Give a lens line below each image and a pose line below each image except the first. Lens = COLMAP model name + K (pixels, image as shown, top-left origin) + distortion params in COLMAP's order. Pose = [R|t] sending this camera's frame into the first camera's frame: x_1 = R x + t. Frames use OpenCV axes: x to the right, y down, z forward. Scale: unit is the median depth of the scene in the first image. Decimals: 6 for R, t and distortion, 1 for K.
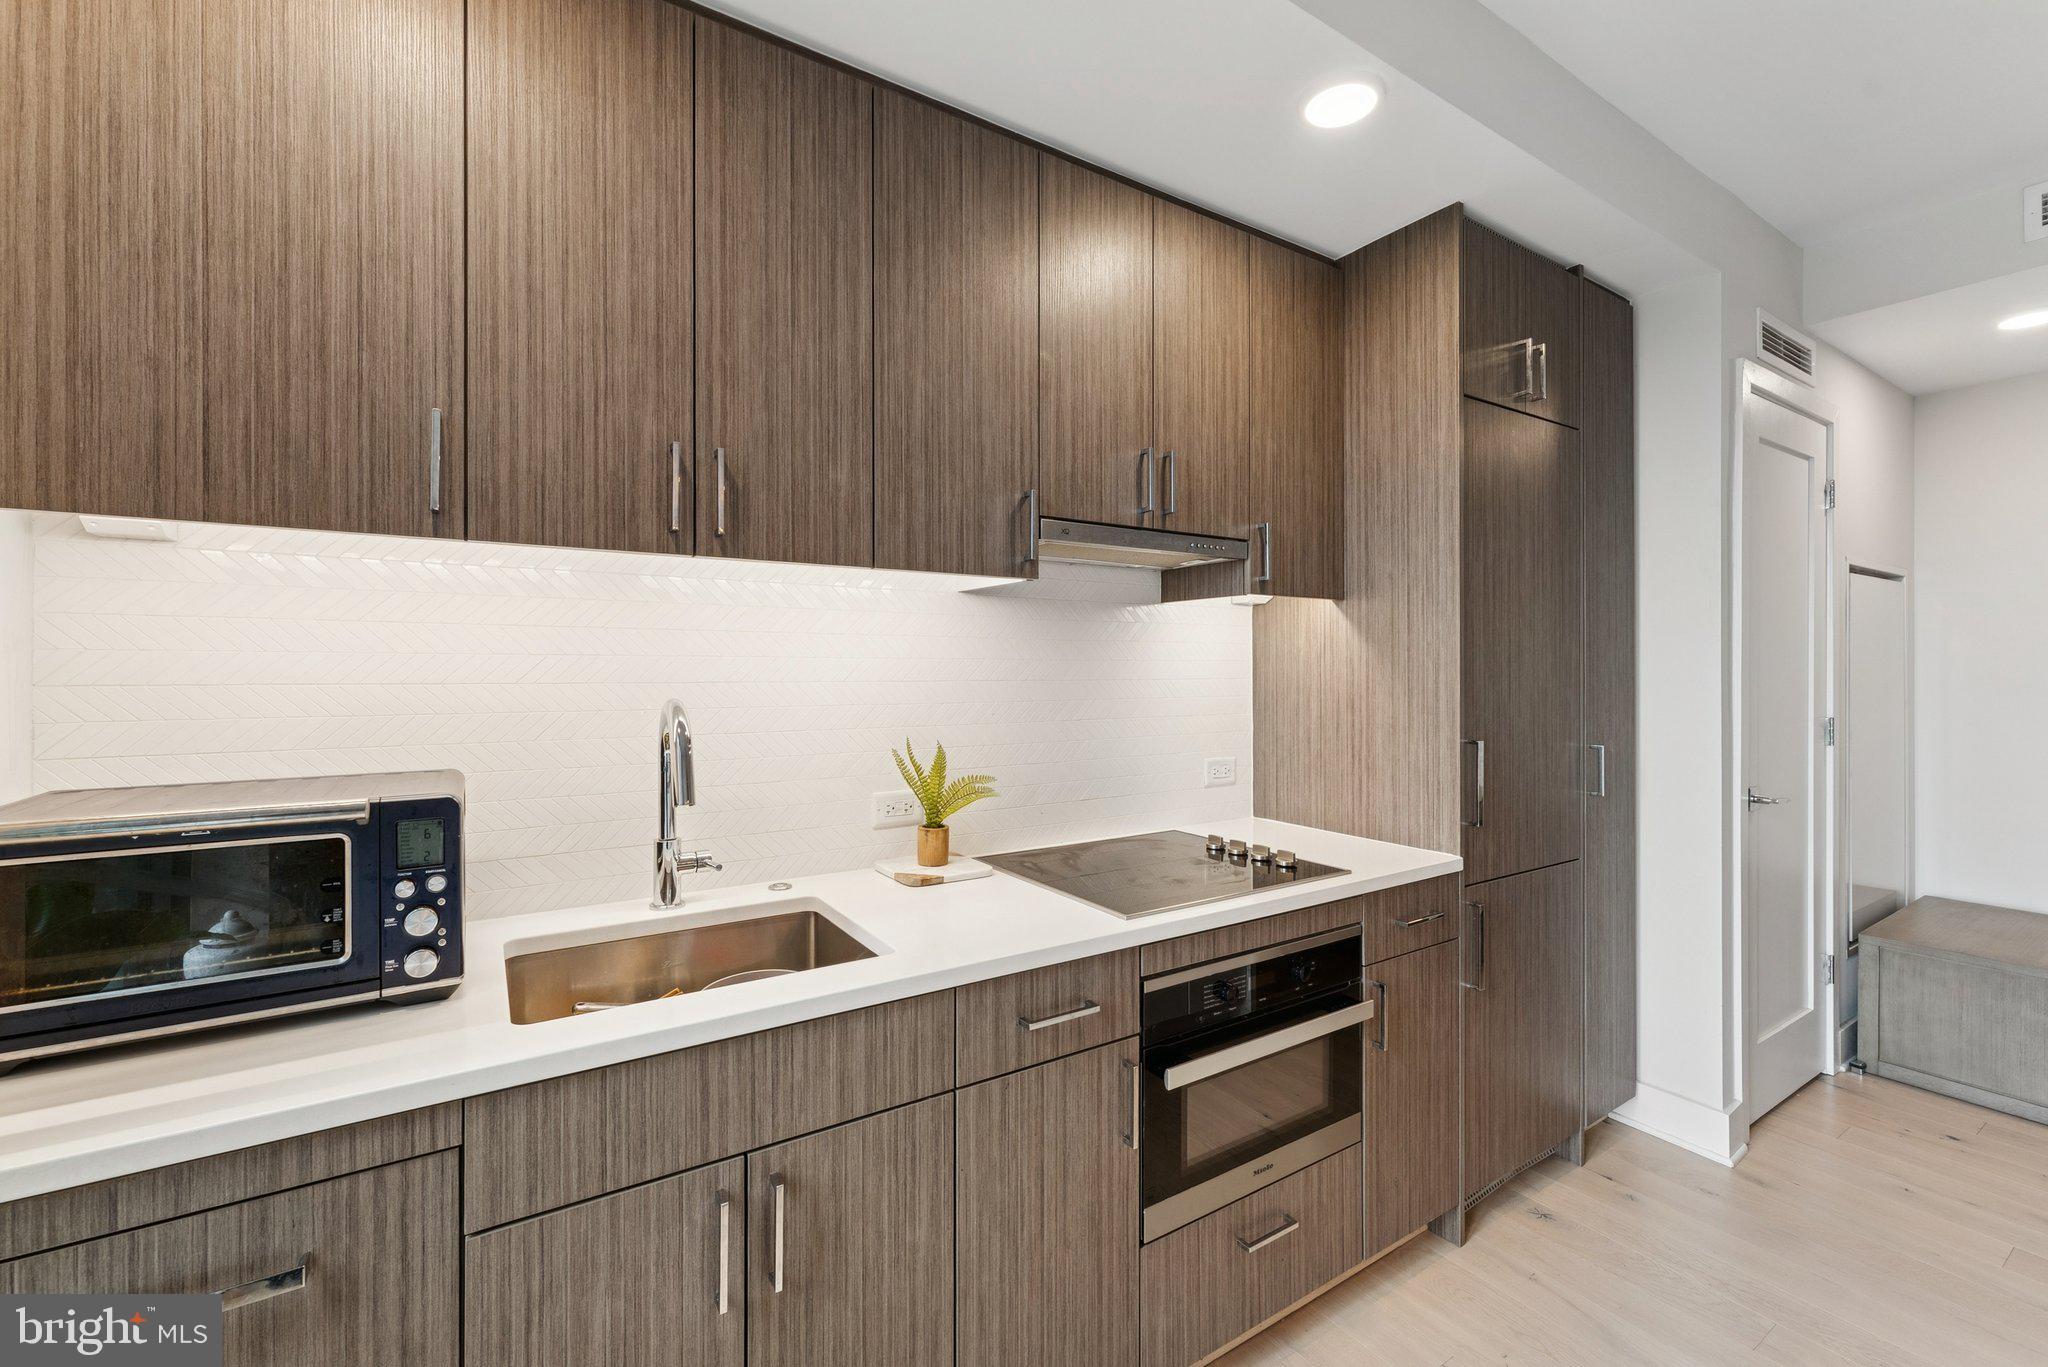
lens RADIAL K [[839.9, 0, 1026.7], [0, 839.9, 672.8], [0, 0, 1]] dist [0.001704, -0.000171]
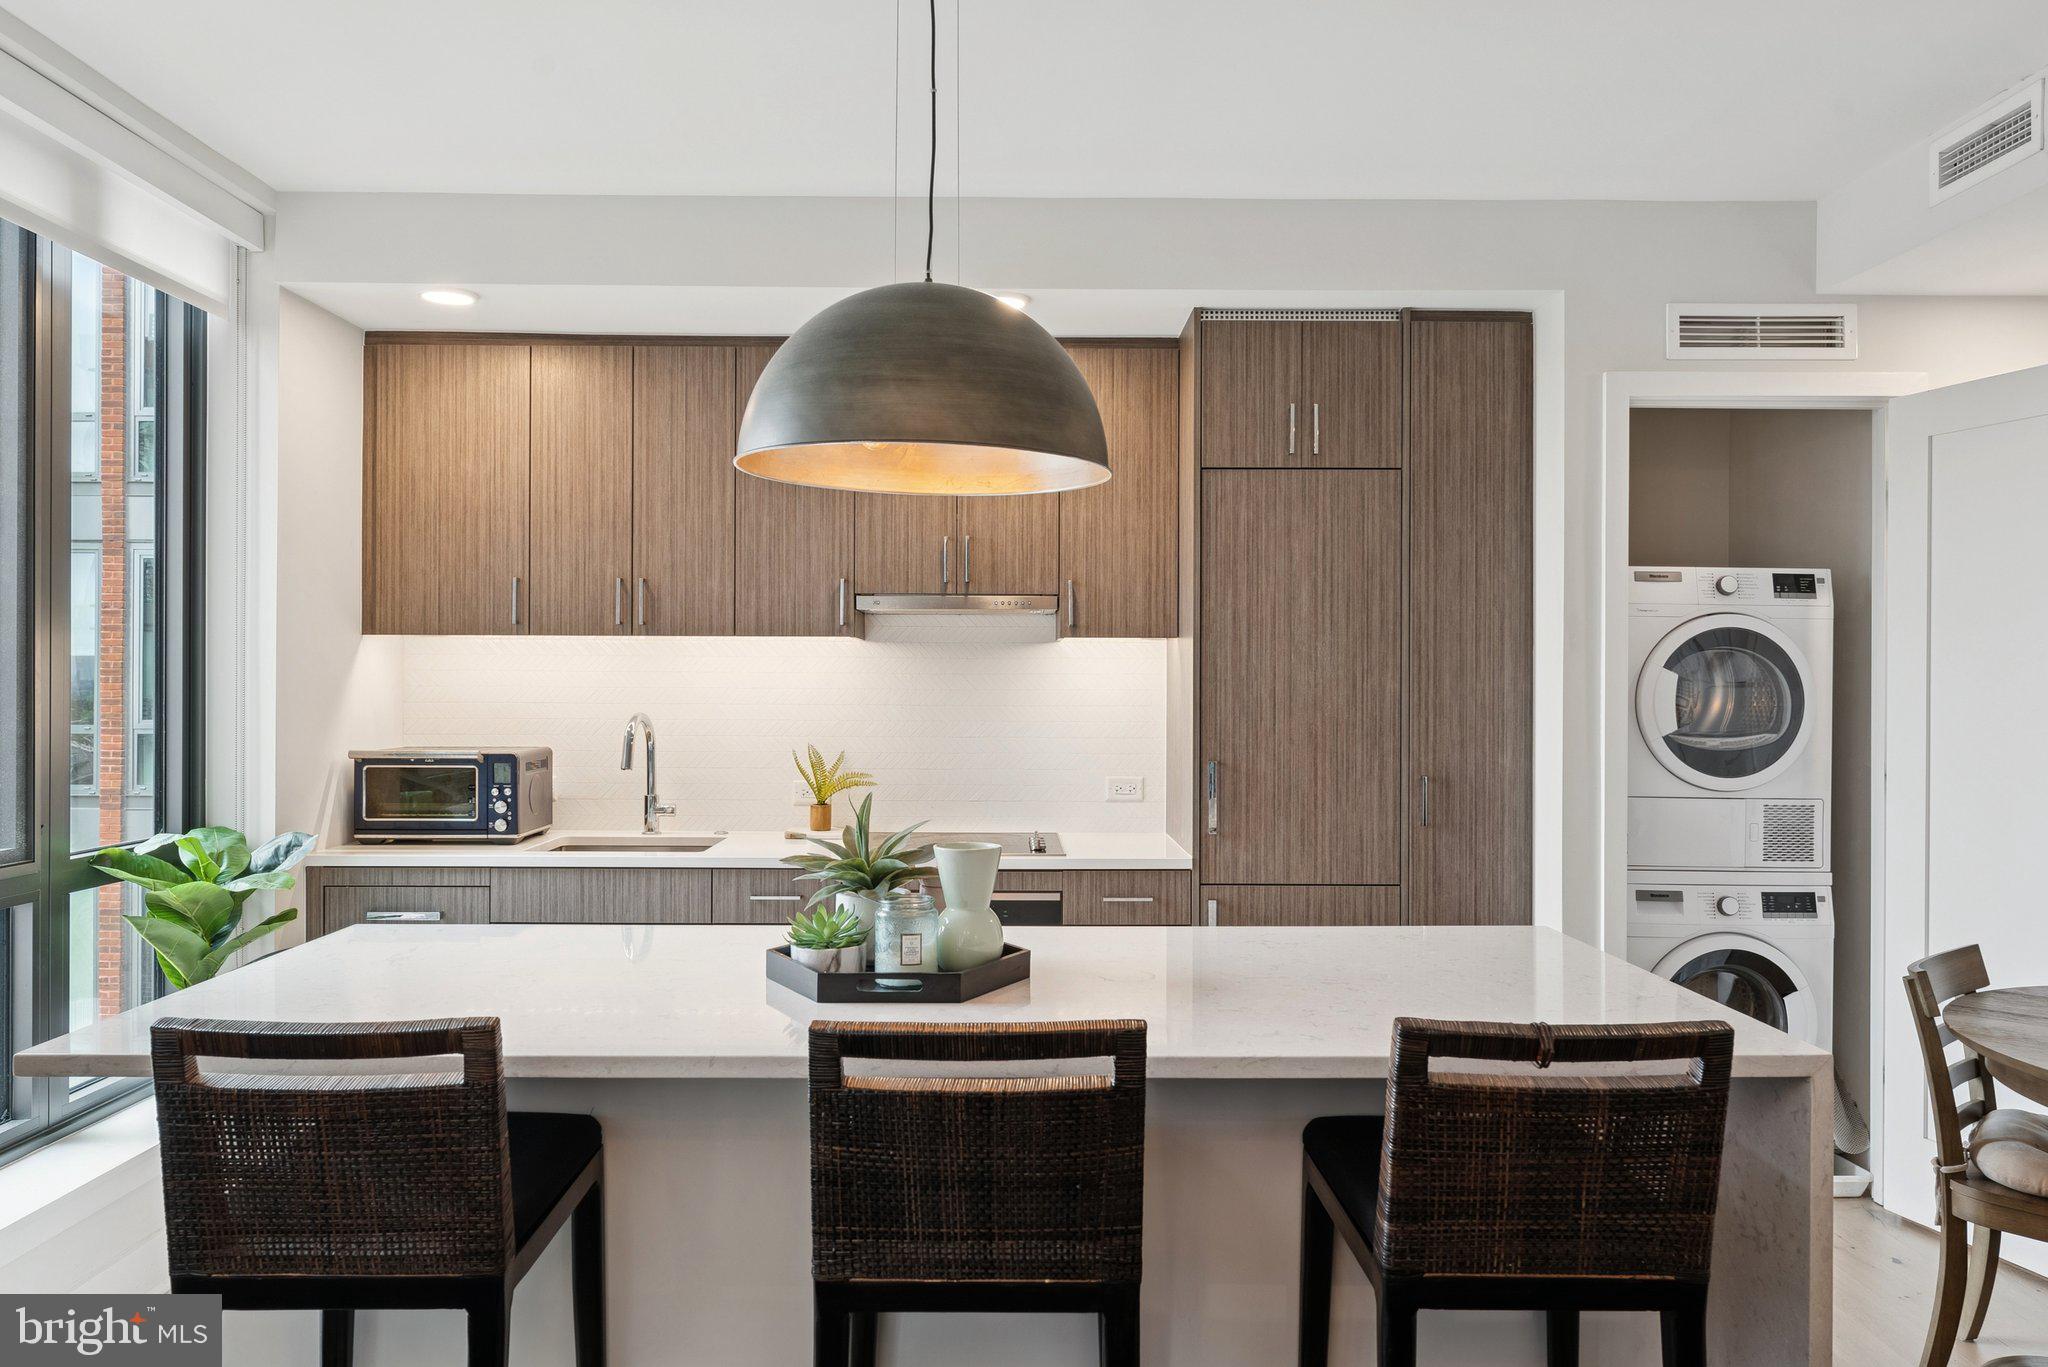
lens RADIAL K [[1402.8, 0, 1018.8], [0, 1402.8, 684.8], [0, 0, 1]] dist [0.002609, -0.000530]
pose [[0.852646, 0.006908, -0.522443, 2.038582], [-0.006887, 0.999974, 0.001983, -0.044568], [0.522444, 0.001907, 0.852672, -1.252636]]
